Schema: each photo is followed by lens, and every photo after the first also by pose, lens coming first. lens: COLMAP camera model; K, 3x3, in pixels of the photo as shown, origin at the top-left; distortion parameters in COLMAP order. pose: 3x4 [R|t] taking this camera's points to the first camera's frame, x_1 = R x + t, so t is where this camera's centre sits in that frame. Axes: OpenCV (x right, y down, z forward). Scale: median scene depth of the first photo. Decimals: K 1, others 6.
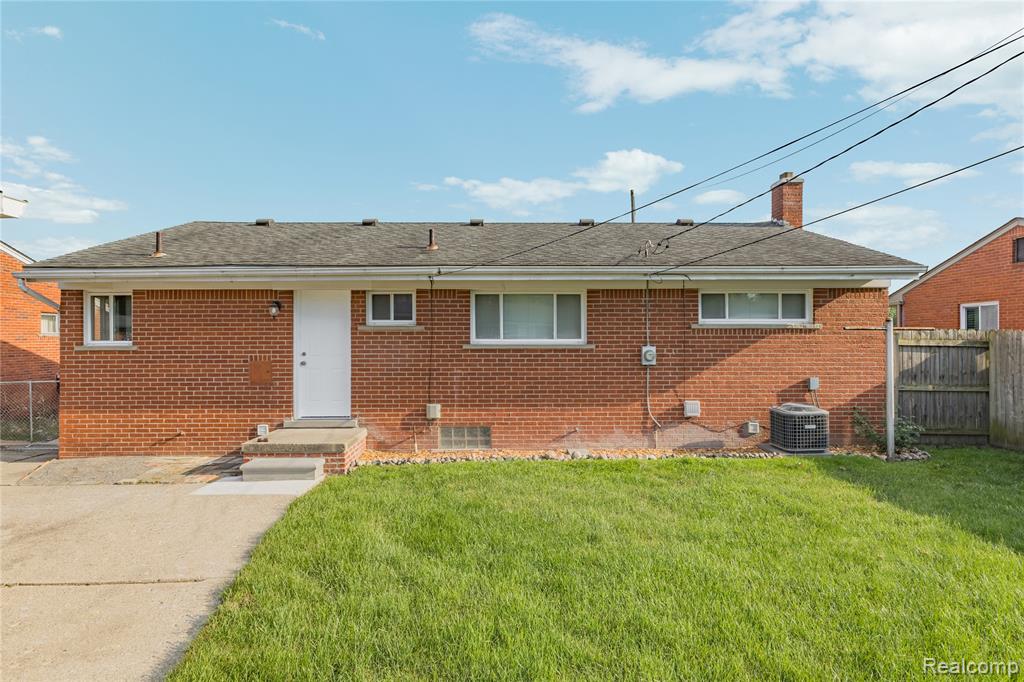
lens RADIAL K [[567.3, 0, 513.4], [0, 567.3, 337.0], [0, 0, 1]] dist [0.005522, 0.000664]
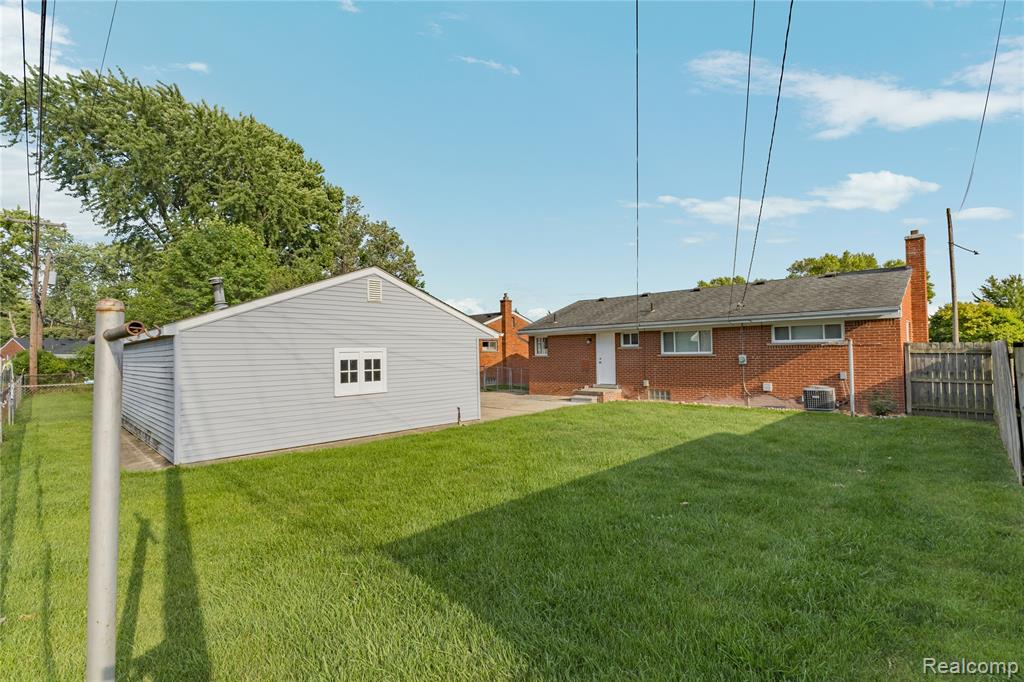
lens RADIAL K [[461.3, 0, 511.6], [0, 461.3, 342.0], [0, 0, 1]] dist [-0.001447, -0.000096]
pose [[0.707451, -0.025718, -0.706295, 0.800929], [0.017720, 0.999669, -0.018652, -0.013015], [0.706541, 0.000680, 0.707672, -0.720858]]
